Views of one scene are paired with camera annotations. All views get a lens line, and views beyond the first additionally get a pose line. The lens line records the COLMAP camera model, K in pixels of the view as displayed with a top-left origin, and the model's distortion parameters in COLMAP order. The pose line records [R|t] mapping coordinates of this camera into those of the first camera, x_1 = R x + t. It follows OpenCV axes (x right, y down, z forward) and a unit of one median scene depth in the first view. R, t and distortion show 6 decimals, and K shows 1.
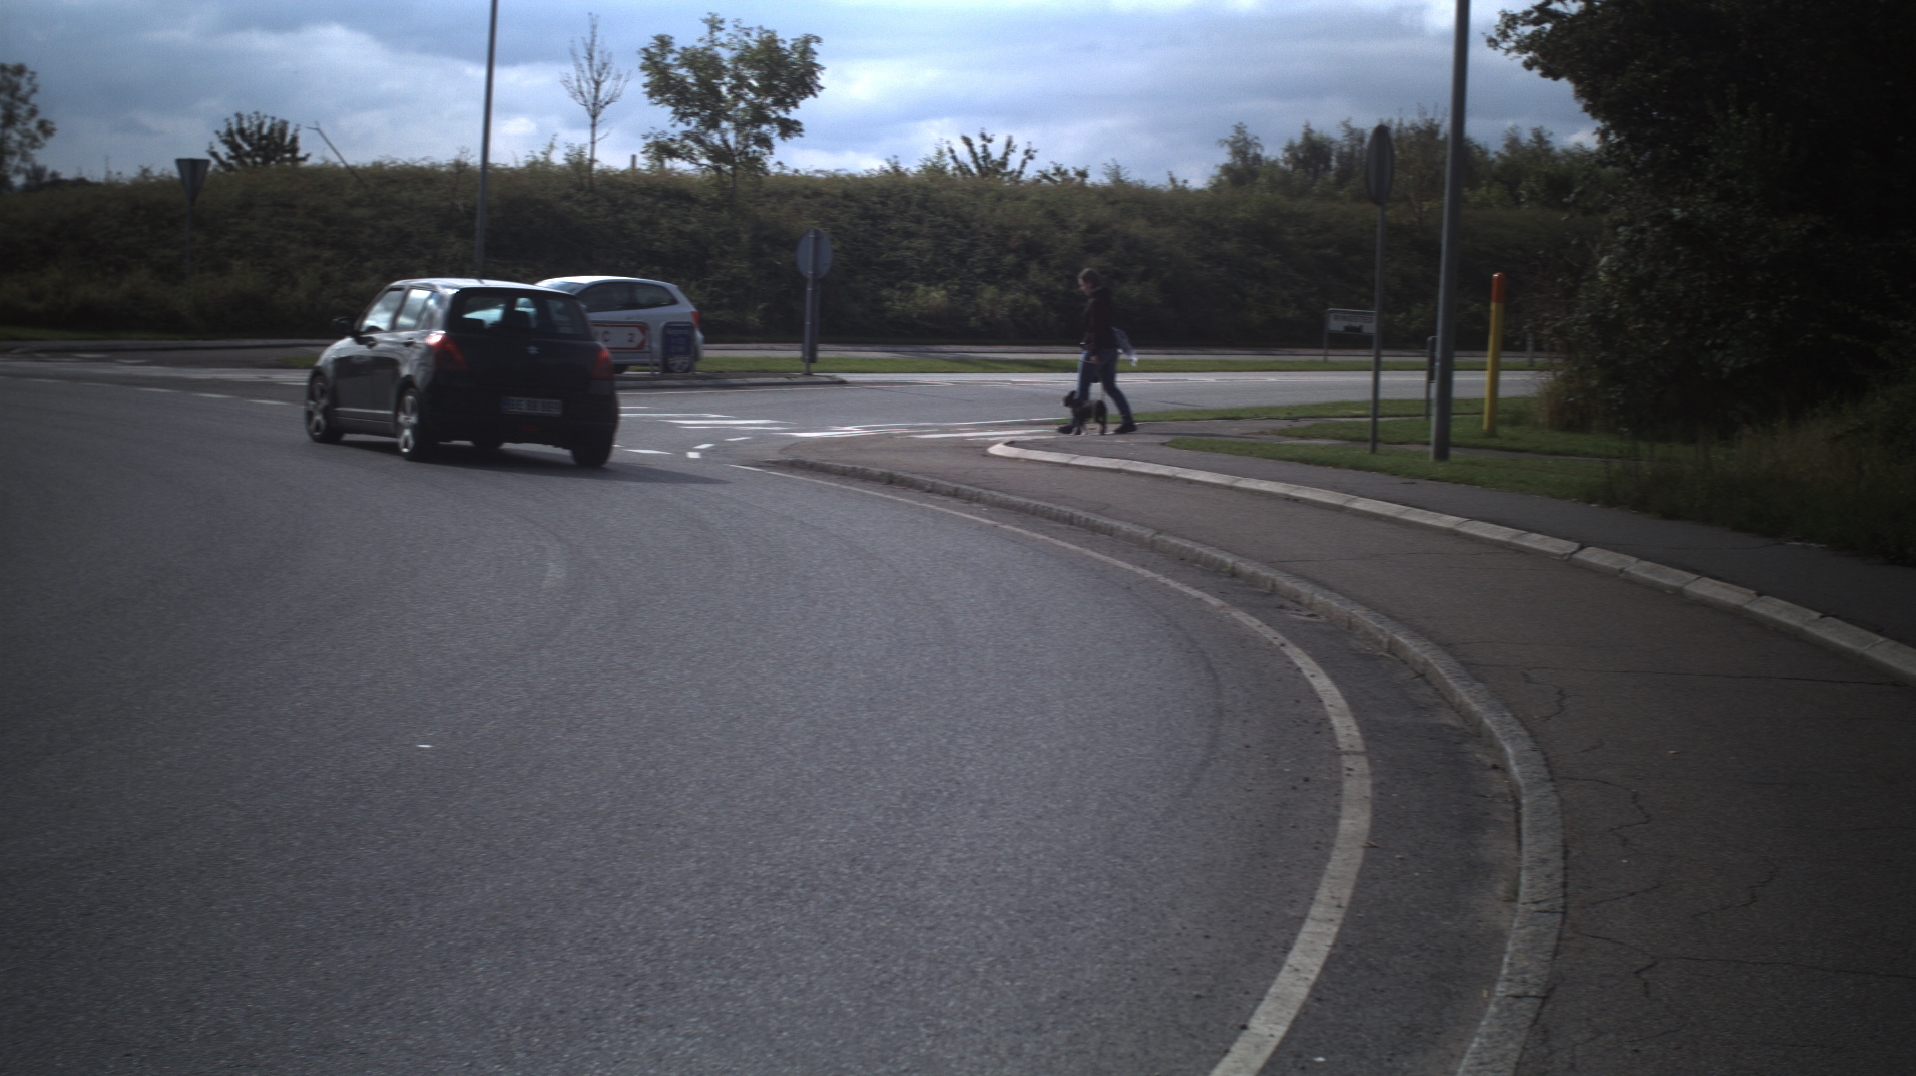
lens RADIAL K [[3550.0, 0, 958.0], [0, 3550.0, 538.0], [0, 0, 1]] dist [-0.296751, 0.395561]
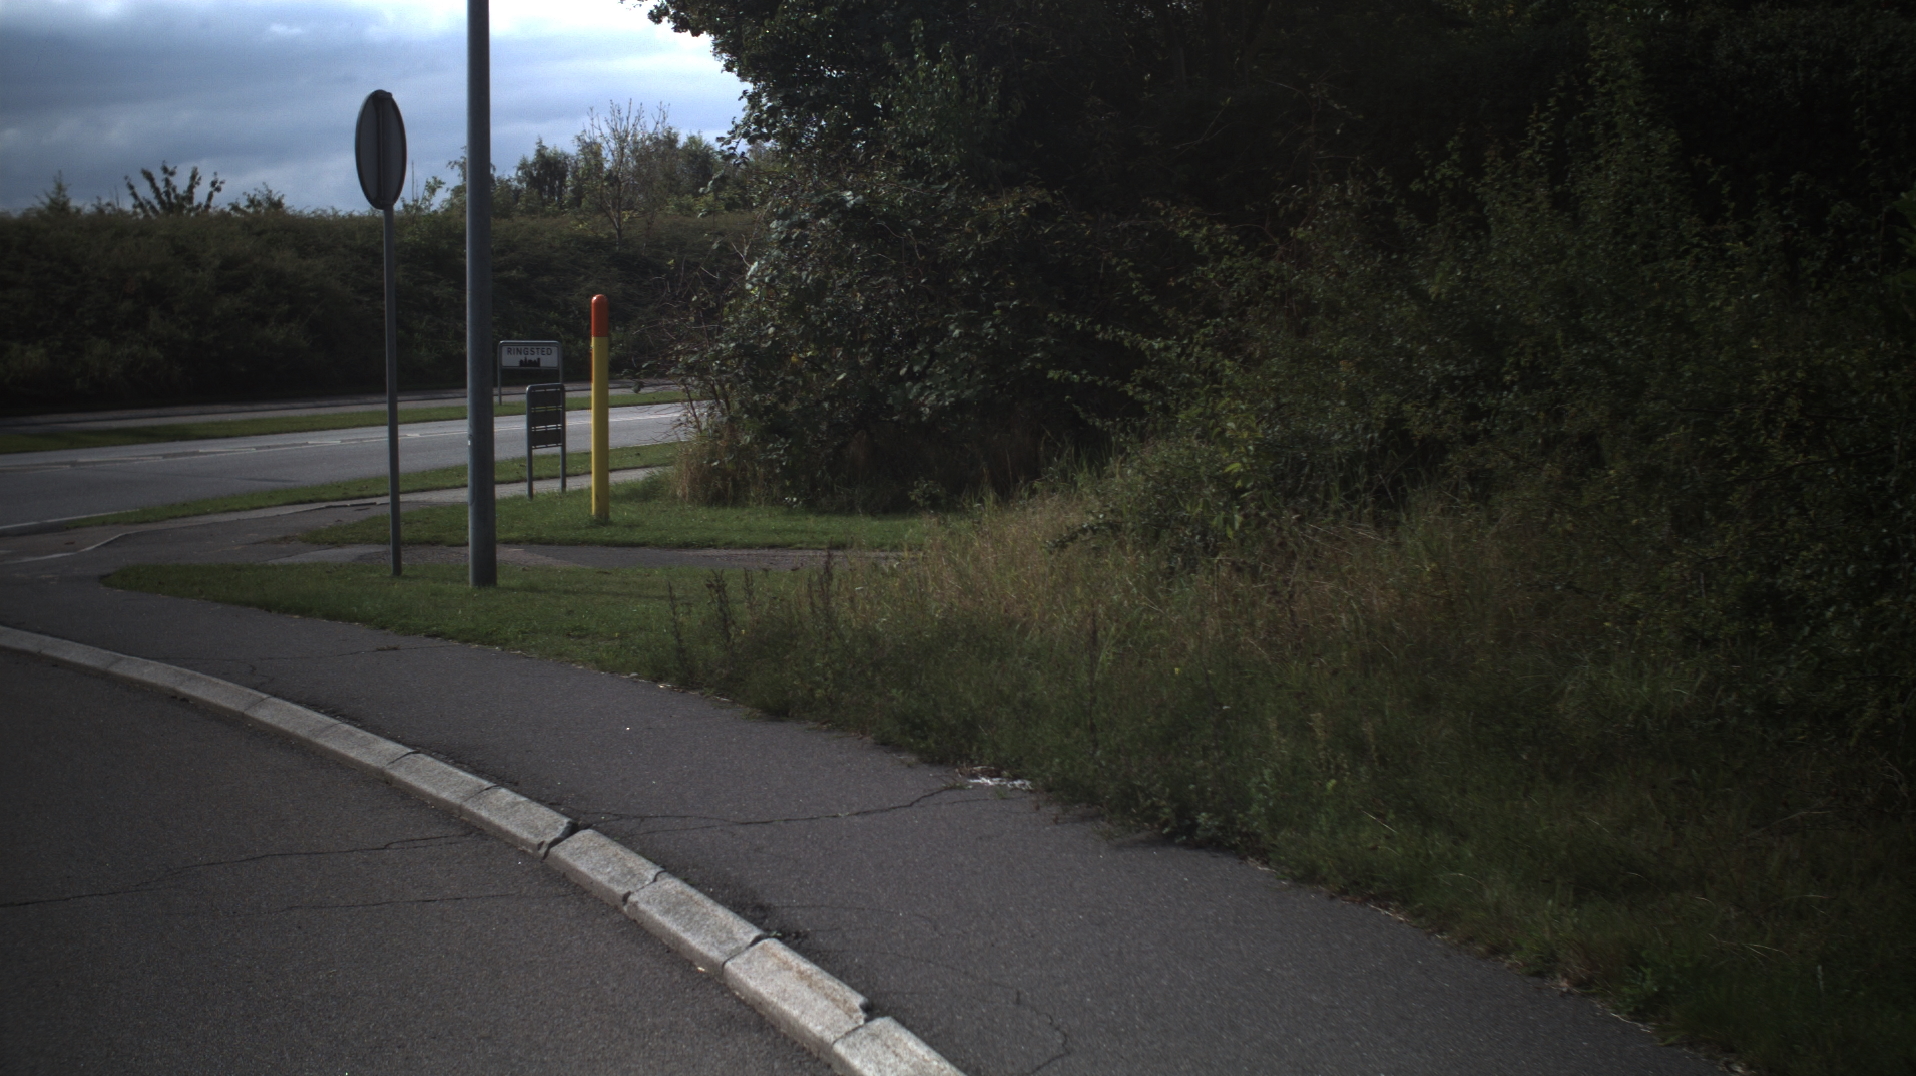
lens RADIAL K [[3550.0, 0, 958.0], [0, 3550.0, 538.0], [0, 0, 1]] dist [-0.296751, 0.395561]
pose [[0.977575, -0.065623, 0.200102, 0.040336], [0.066715, 0.997771, 0.001288, -0.011434], [-0.199741, 0.012091, 0.979774, 0.145988]]
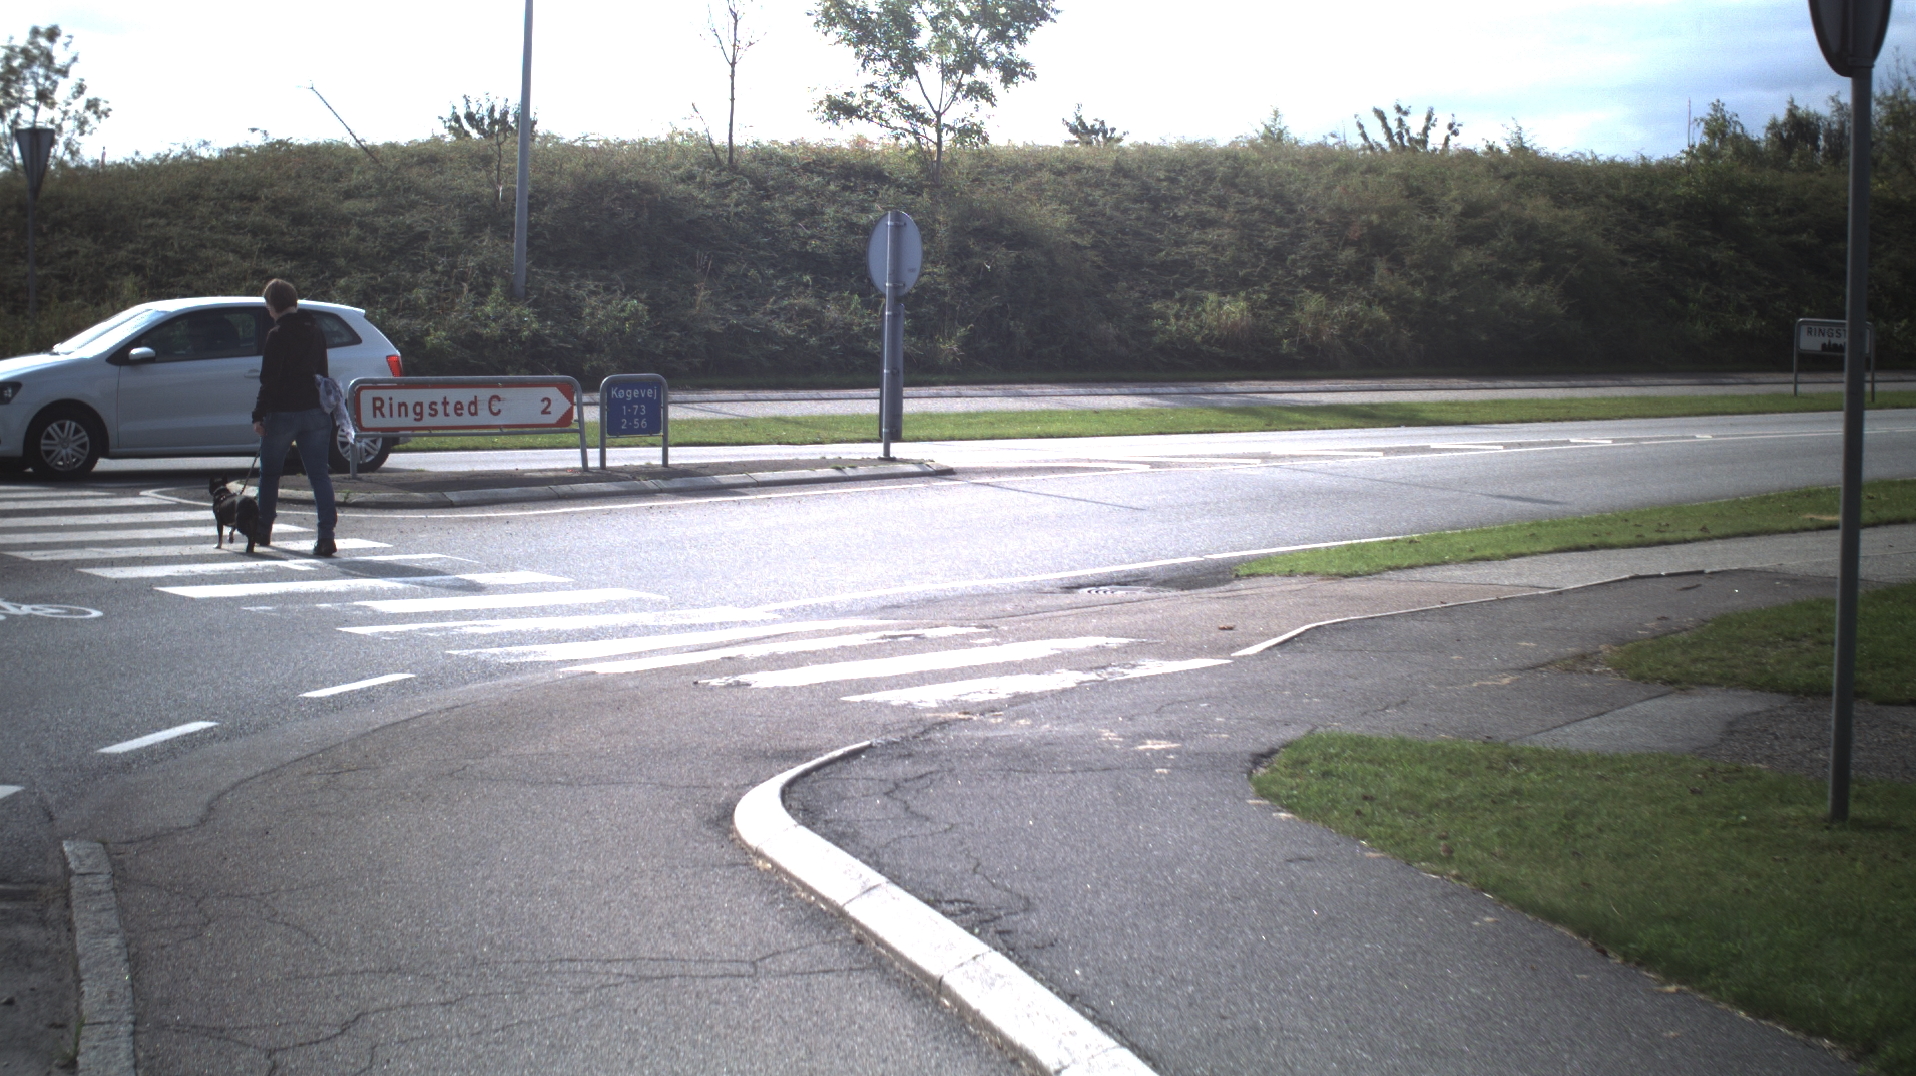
lens RADIAL K [[3550.0, 0, 958.0], [0, 3550.0, 538.0], [0, 0, 1]] dist [-0.296751, 0.395561]
pose [[0.990195, -0.009481, -0.139371, 0.037053], [0.009522, 0.999955, -0.000372, -0.023557], [0.139368, -0.000958, 0.990240, 0.301940]]
